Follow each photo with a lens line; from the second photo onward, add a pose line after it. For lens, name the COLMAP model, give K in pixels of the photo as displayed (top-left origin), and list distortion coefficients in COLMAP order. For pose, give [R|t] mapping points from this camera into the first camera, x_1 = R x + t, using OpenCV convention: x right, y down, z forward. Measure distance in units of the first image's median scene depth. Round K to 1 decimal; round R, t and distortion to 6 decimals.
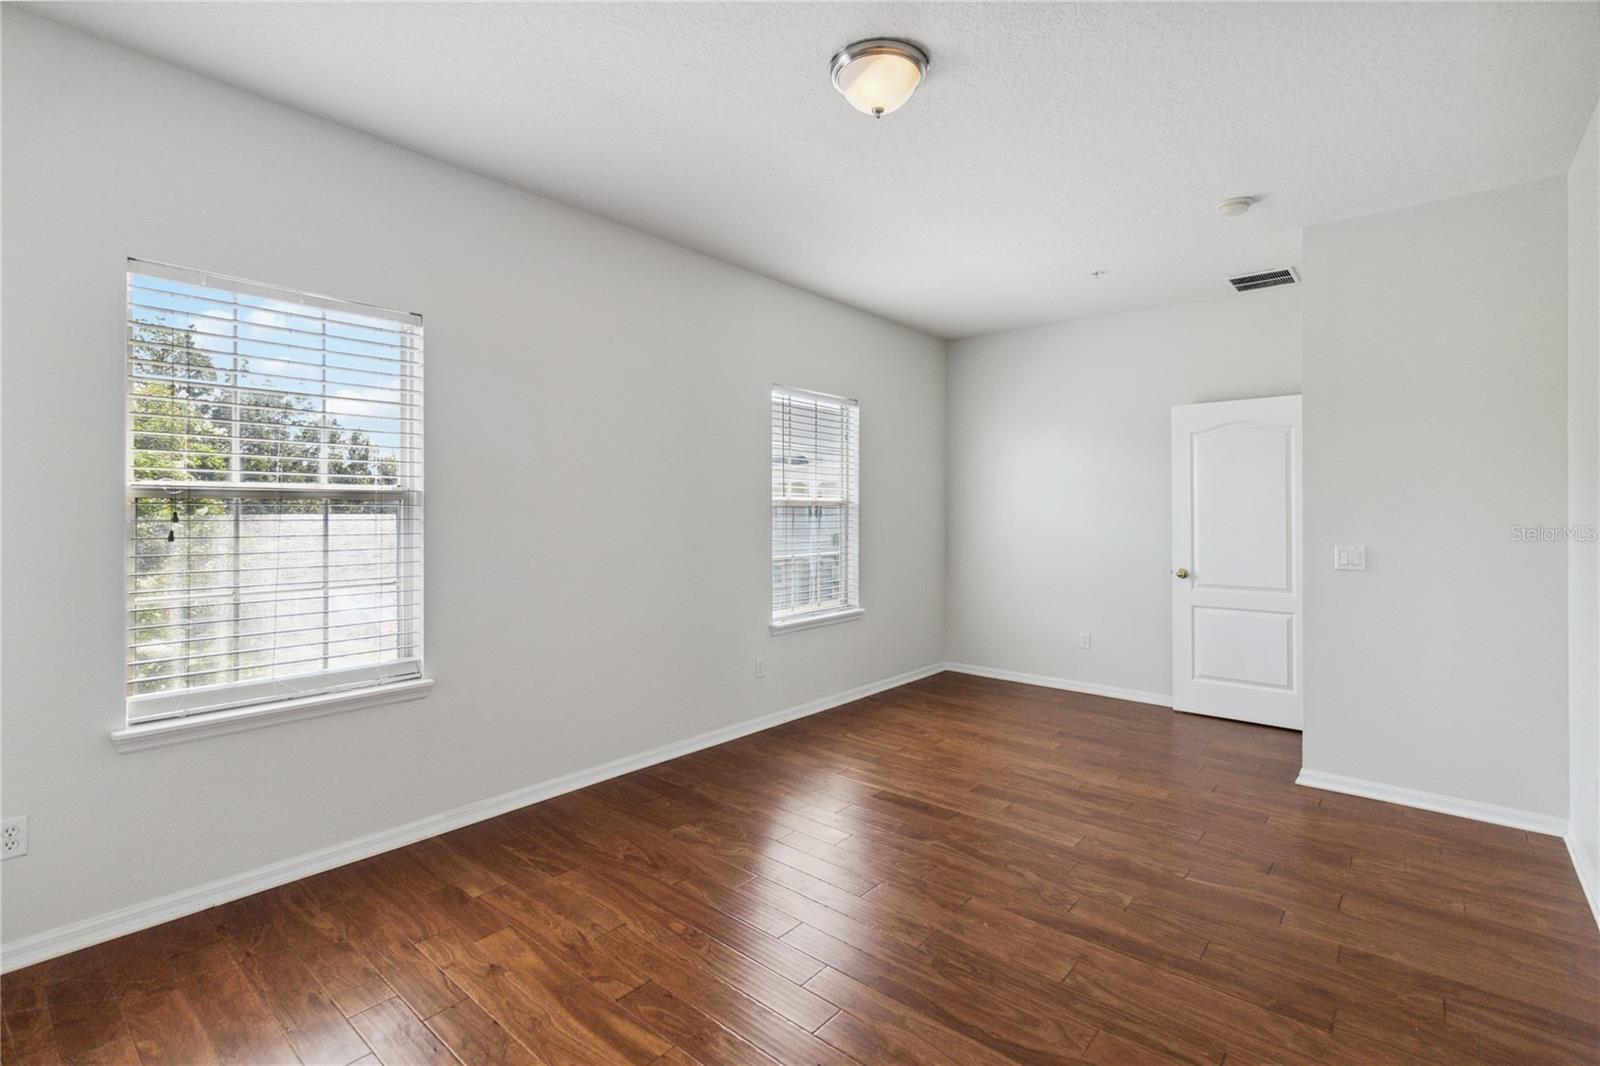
lens RADIAL K [[741.3, 0, 799.8], [0, 741.3, 518.0], [0, 0, 1]] dist [0.002737, 0.000850]
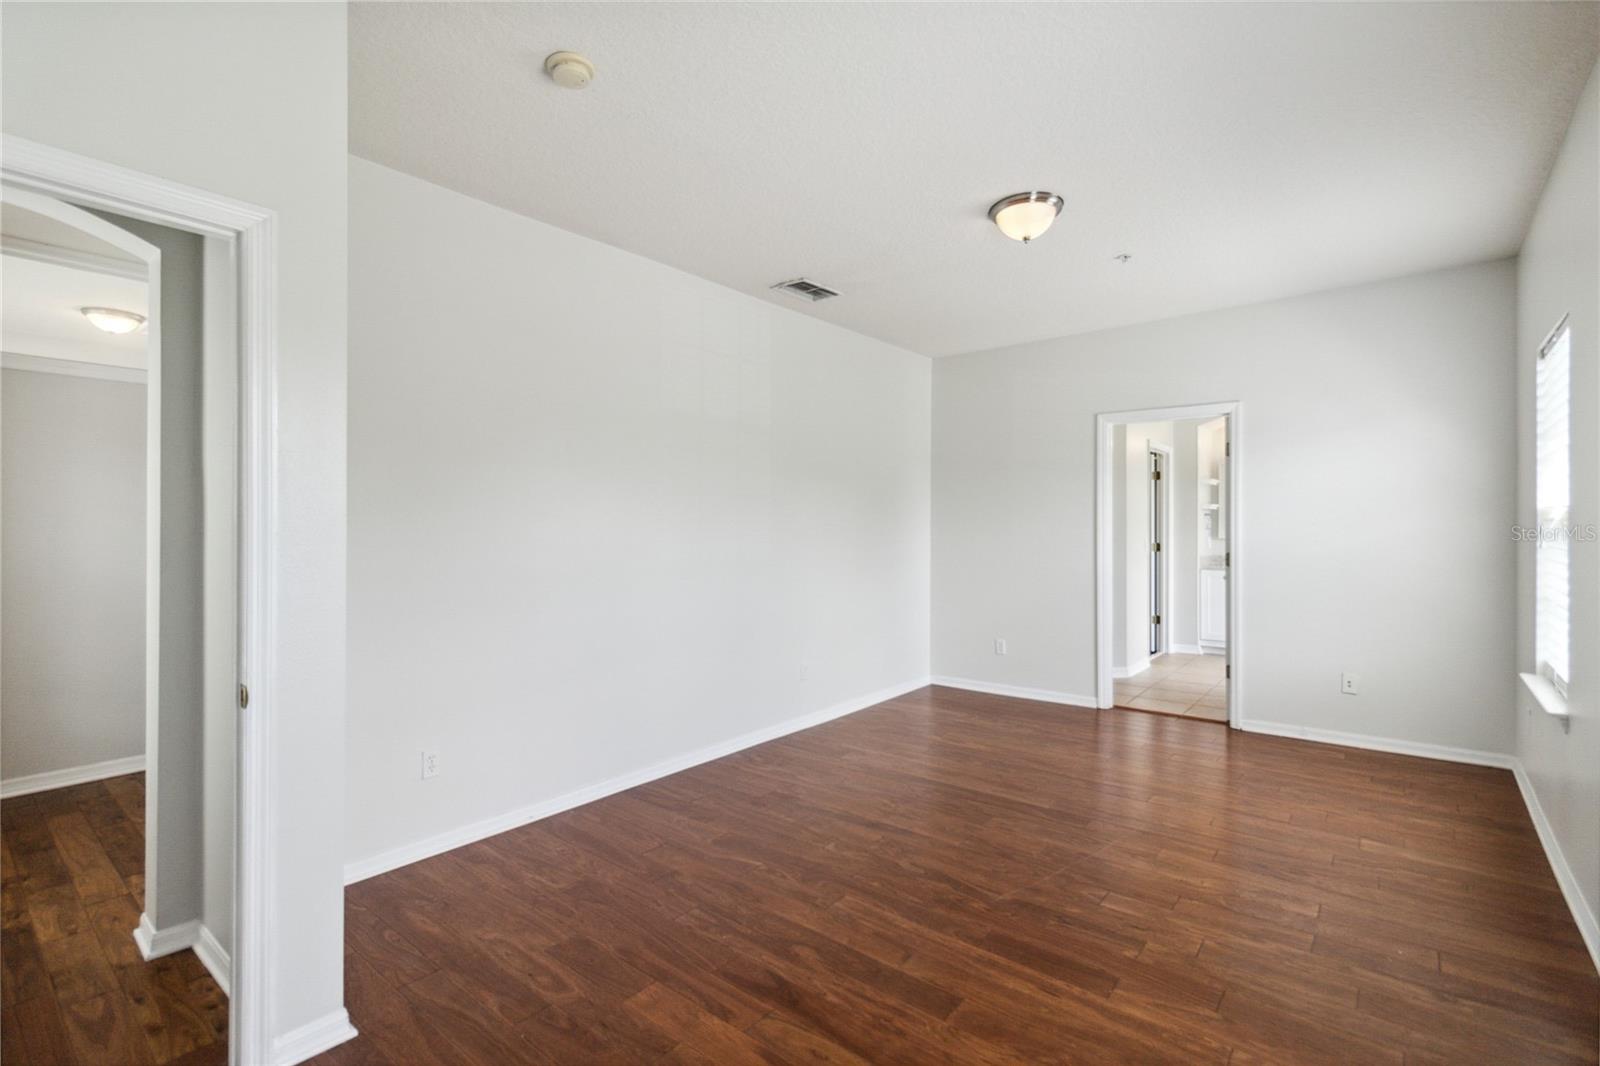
lens RADIAL K [[741.3, 0, 799.8], [0, 741.3, 518.0], [0, 0, 1]] dist [0.002737, 0.000850]
pose [[-0.999747, -0.003815, -0.022176, 0.435240], [-0.004016, 0.999951, 0.009026, -0.023780], [0.022140, 0.009113, -0.999713, 1.841572]]
